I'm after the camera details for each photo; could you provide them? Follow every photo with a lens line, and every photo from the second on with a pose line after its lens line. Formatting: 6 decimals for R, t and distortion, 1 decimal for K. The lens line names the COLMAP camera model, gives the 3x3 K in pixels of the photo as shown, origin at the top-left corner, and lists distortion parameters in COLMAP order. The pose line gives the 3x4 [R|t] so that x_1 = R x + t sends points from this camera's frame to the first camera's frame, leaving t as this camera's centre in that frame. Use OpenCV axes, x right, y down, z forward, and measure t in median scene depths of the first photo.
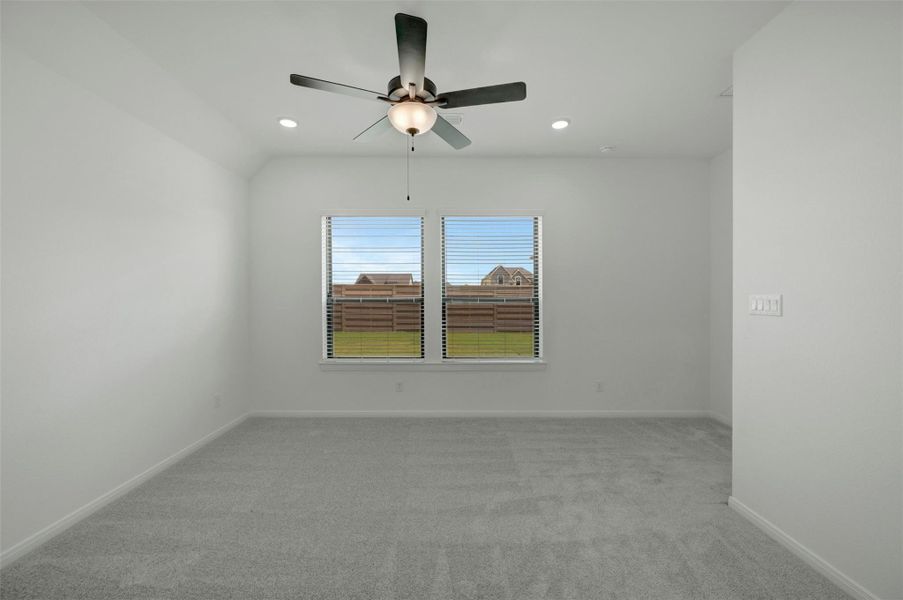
lens RADIAL K [[359.3, 0, 453.3], [0, 359.3, 301.3], [0, 0, 1]] dist [0.002985, -0.000687]
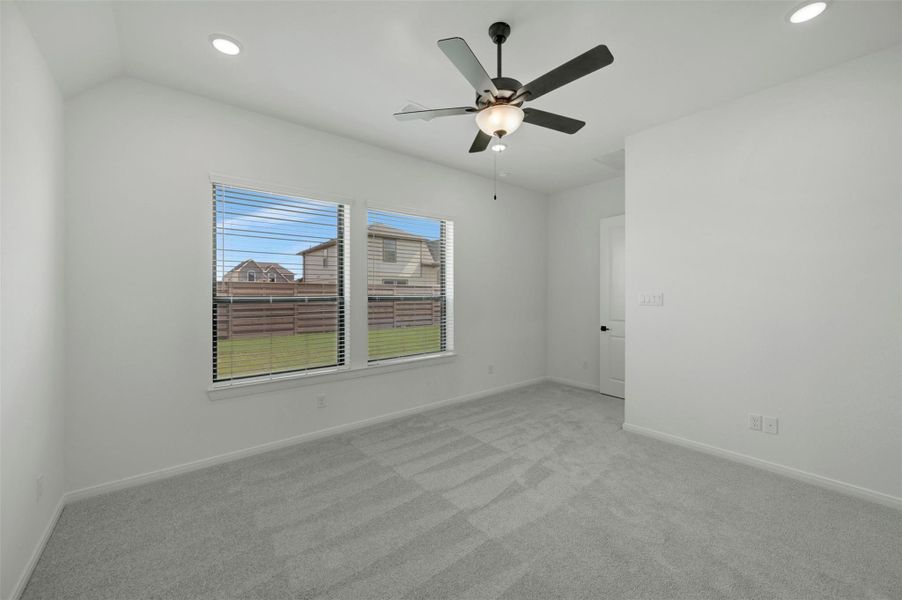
lens RADIAL K [[358.9, 0, 451.1], [0, 358.9, 299.8], [0, 0, 1]] dist [0.002985, -0.000687]
pose [[0.778486, -0.014955, 0.627484, -0.488003], [0.013989, 0.999881, 0.006475, -0.004633], [-0.627506, 0.003738, 0.778603, 0.165802]]
